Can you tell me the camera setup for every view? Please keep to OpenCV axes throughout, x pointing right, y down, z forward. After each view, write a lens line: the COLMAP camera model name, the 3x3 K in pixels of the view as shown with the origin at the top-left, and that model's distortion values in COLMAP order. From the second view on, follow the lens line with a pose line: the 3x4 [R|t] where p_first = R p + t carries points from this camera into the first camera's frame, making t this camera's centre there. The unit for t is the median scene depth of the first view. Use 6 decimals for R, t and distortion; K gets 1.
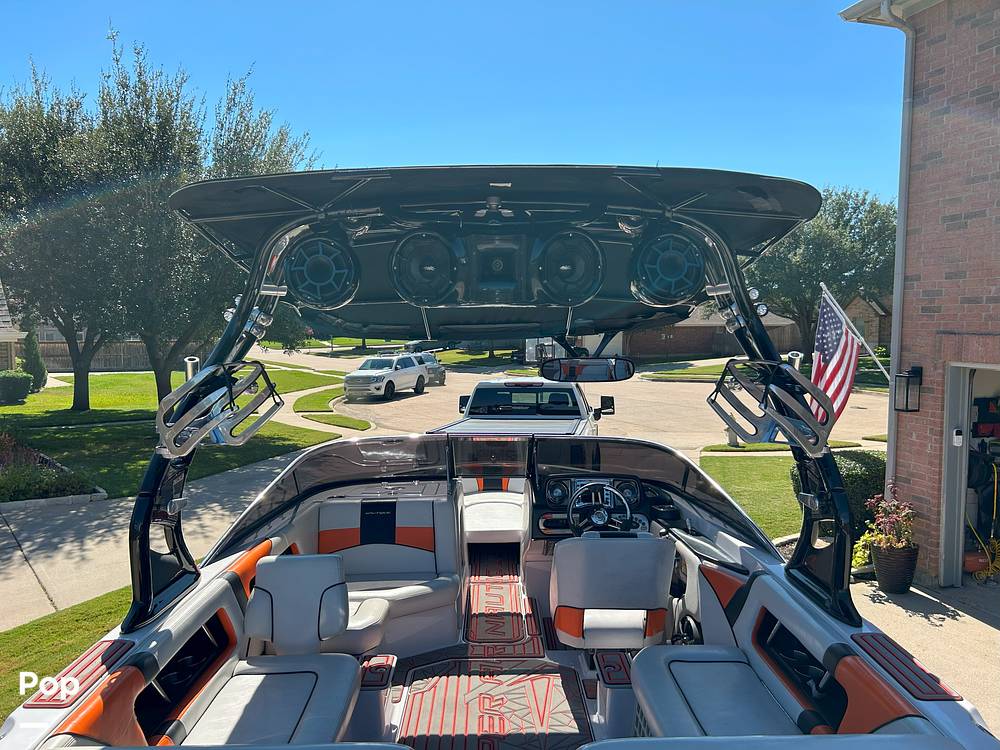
lens RADIAL K [[753.4, 0, 499.3], [0, 753.4, 380.5], [0, 0, 1]] dist [0.052986, -0.058545]
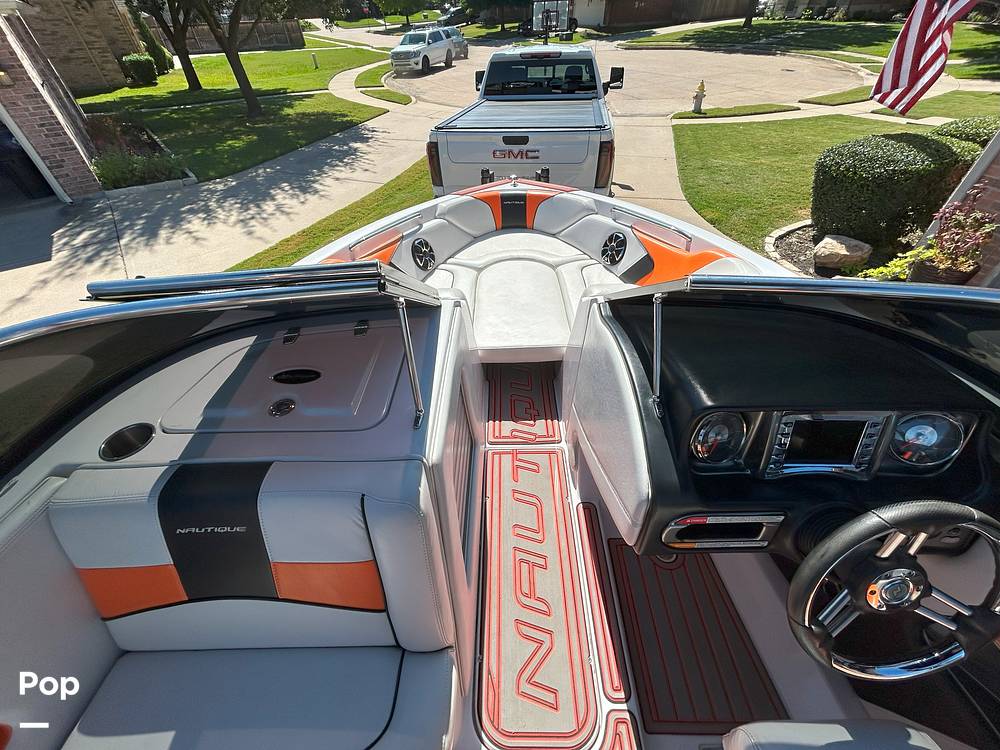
lens RADIAL K [[404.2, 0, 497.5], [0, 404.2, 374.6], [0, 0, 1]] dist [-0.000716, 0.000825]
pose [[0.999509, -0.006101, -0.030748, -0.012597], [0.023917, 0.782496, 0.622196, 0.003177], [0.020265, -0.622626, 0.782257, 0.525813]]
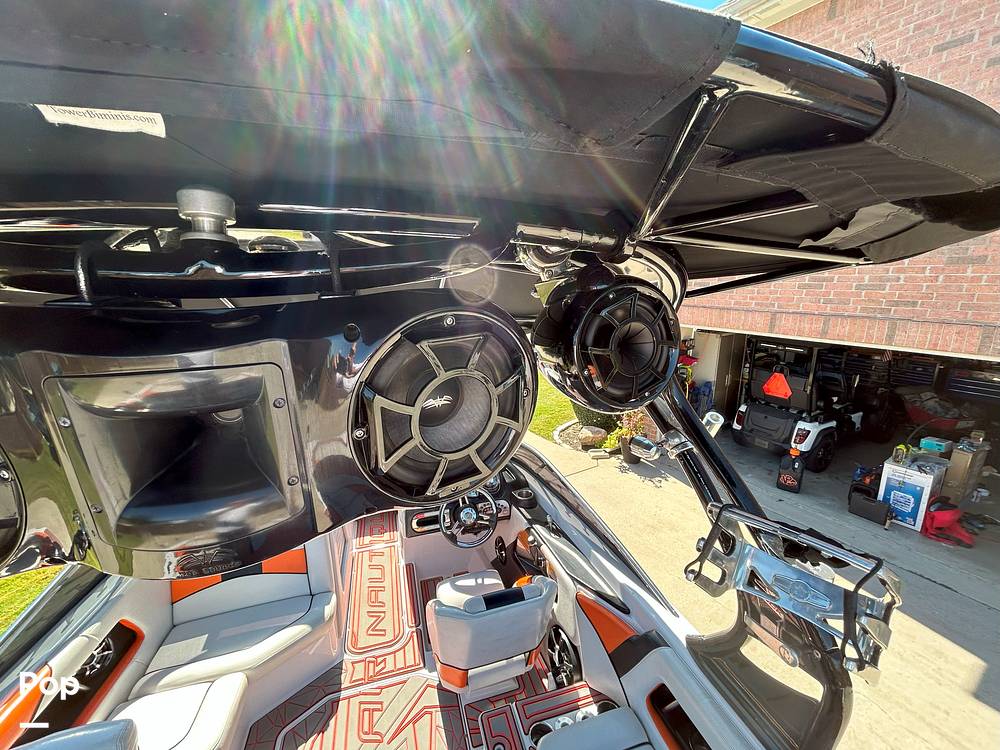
lens RADIAL K [[404.2, 0, 497.6], [0, 404.2, 374.7], [0, 0, 1]] dist [-0.000716, 0.000825]
pose [[0.964128, -0.069750, 0.256111, 0.022125], [0.028058, 0.986232, 0.162969, -0.064257], [-0.263952, -0.149937, 0.952811, 0.266910]]
